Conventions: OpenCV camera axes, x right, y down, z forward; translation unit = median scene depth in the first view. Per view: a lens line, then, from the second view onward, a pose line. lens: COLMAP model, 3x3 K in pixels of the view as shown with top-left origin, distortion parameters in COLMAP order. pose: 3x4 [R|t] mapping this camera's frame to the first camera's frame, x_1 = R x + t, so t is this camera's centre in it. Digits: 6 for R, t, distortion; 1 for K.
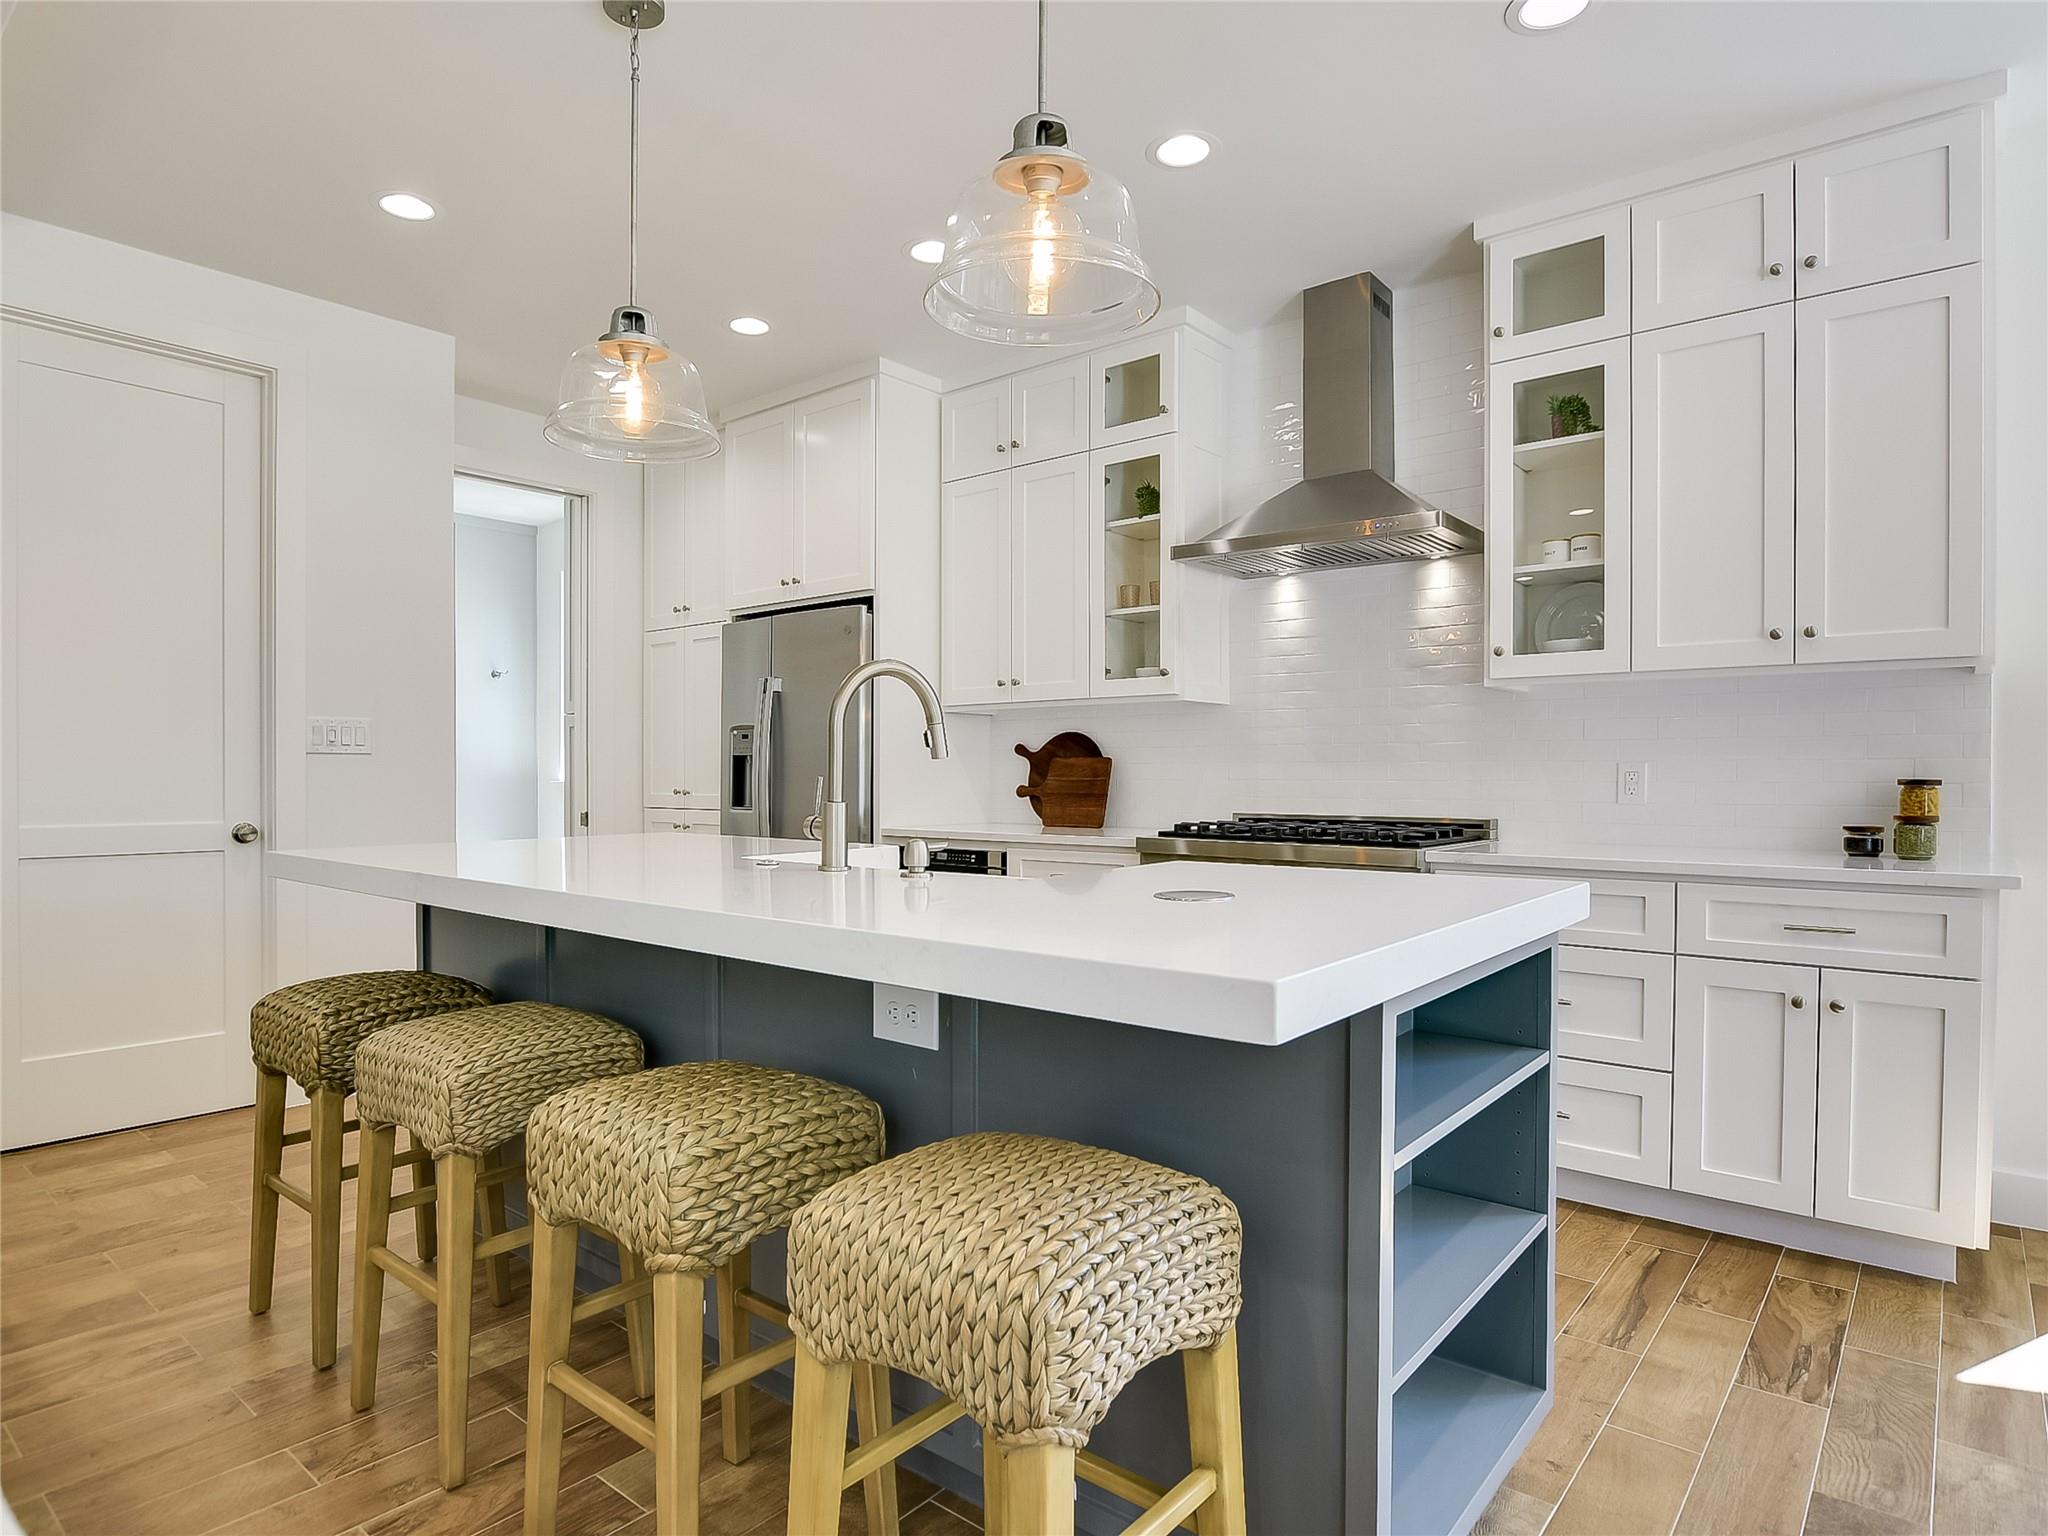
lens RADIAL K [[1154.5, 0, 1021.1], [0, 1154.5, 783.2], [0, 0, 1]] dist [-0.030976, -0.002064]
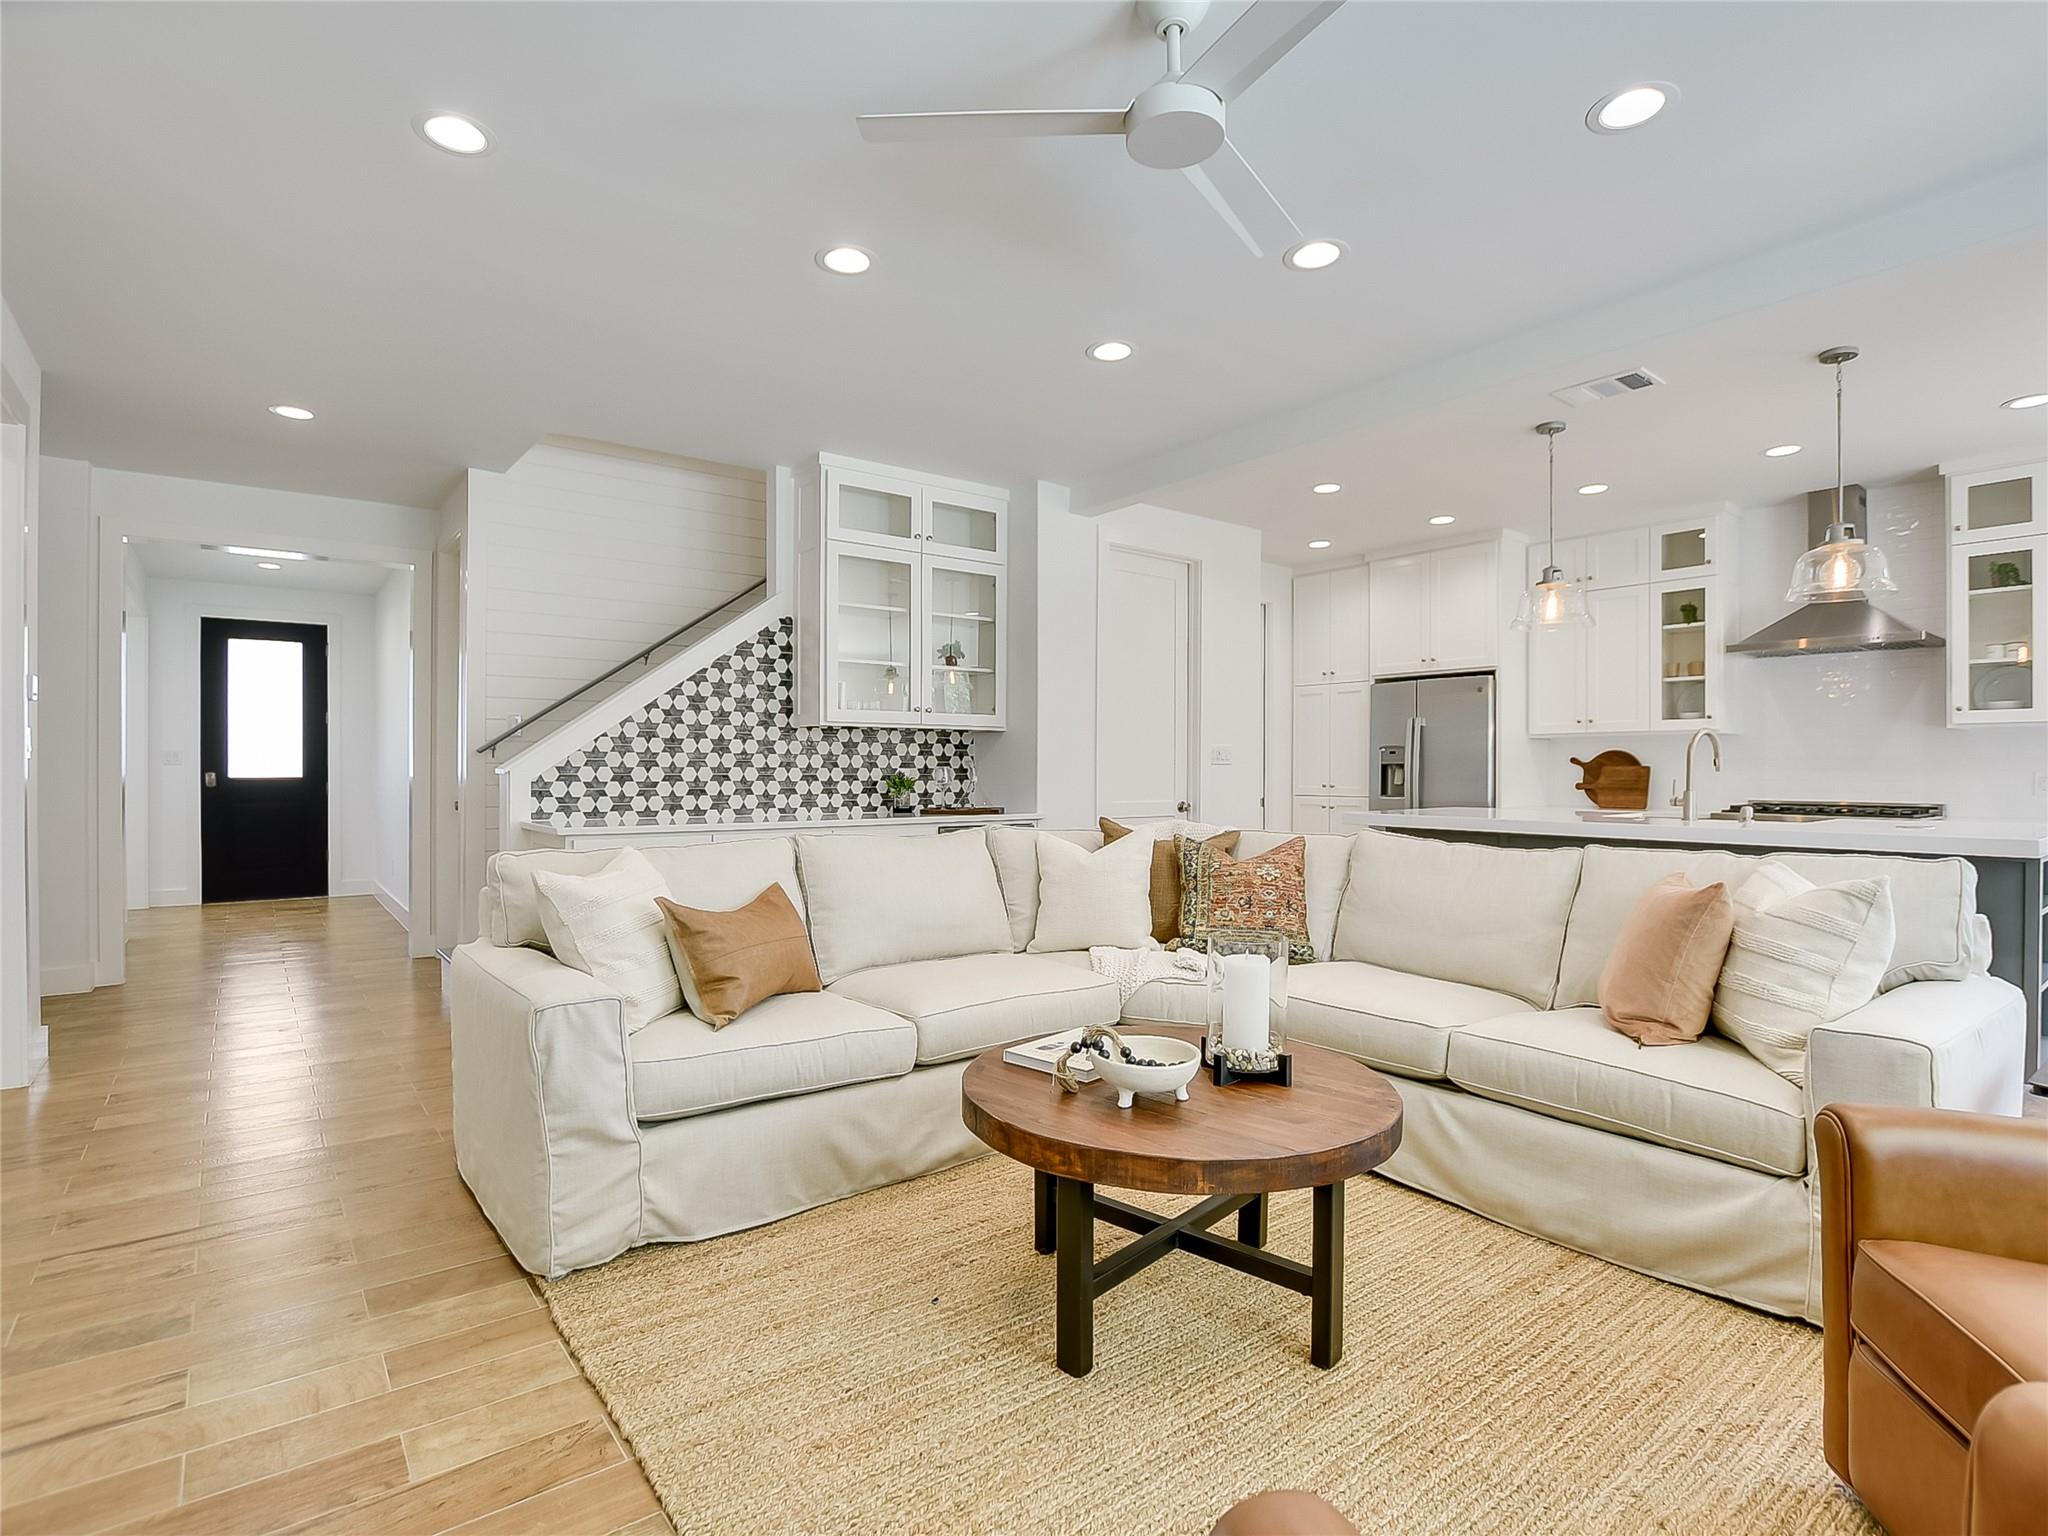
lens RADIAL K [[1038.0, 0, 1022.2], [0, 1038.0, 769.5], [0, 0, 1]] dist [-0.023613, 0.002646]
pose [[0.976805, 0.002807, -0.214112, -0.525377], [-0.005234, 0.999928, -0.010772, 0.003004], [0.214066, 0.011642, 0.976750, -0.675112]]
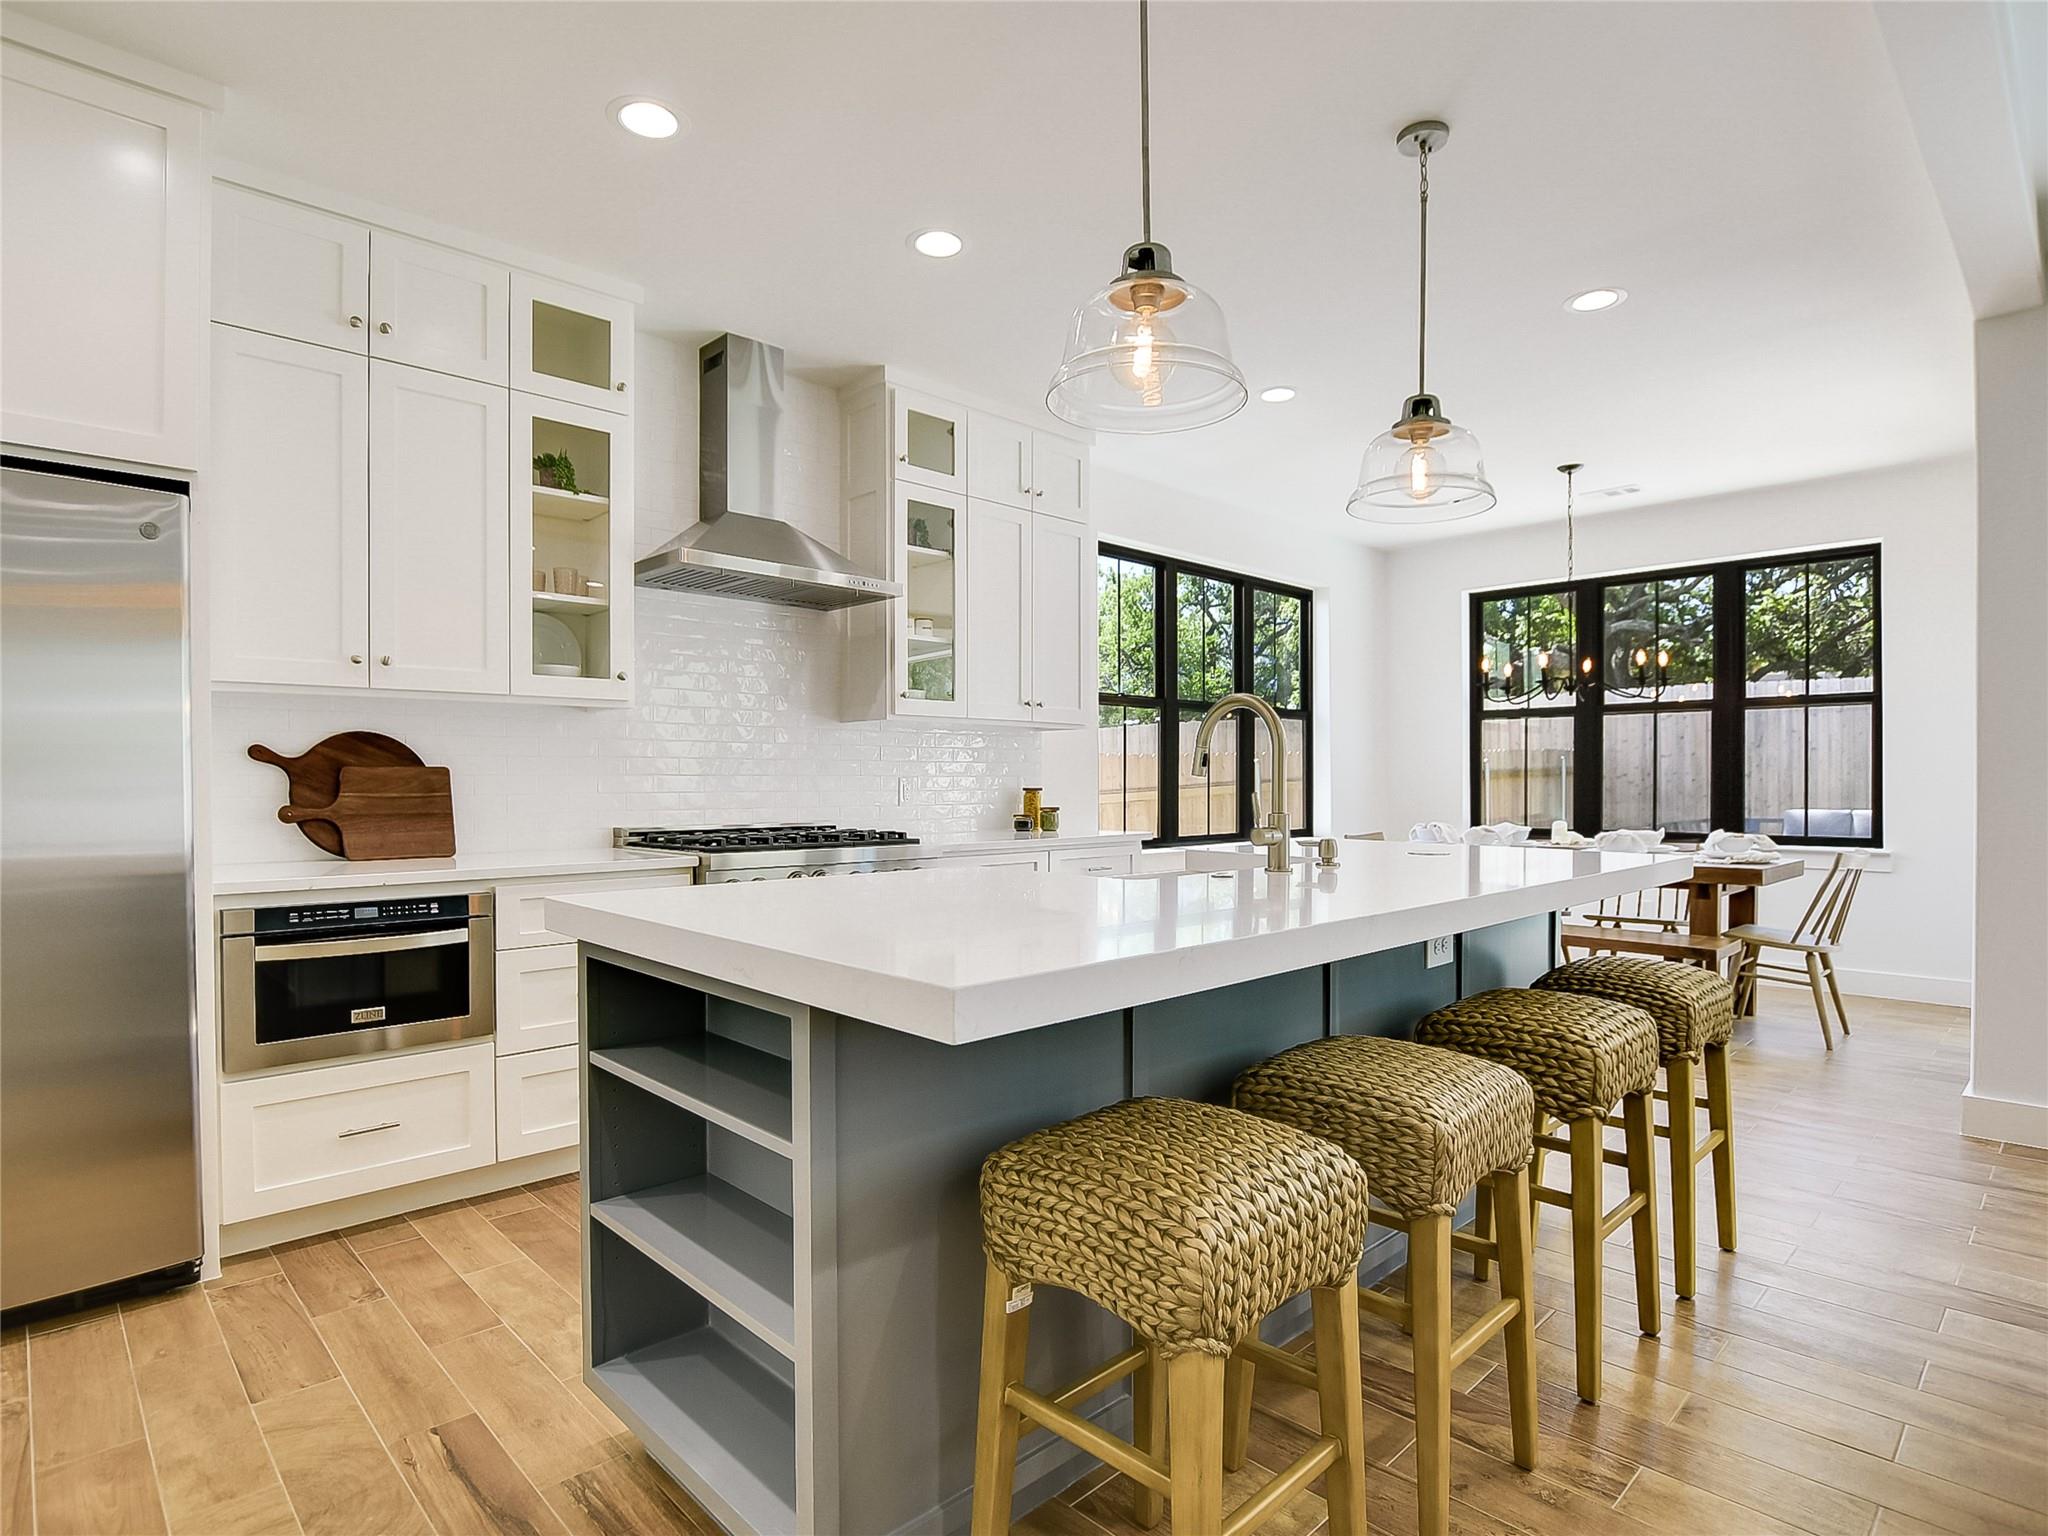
lens RADIAL K [[1105.0, 0, 1014.1], [0, 1105.0, 787.3], [0, 0, 1]] dist [0.001680, 0.000588]
pose [[0.113502, -0.003032, 0.993533, -0.692338], [0.013819, 0.999903, 0.001473, -0.005024], [-0.993442, 0.013562, 0.113533, 0.581048]]
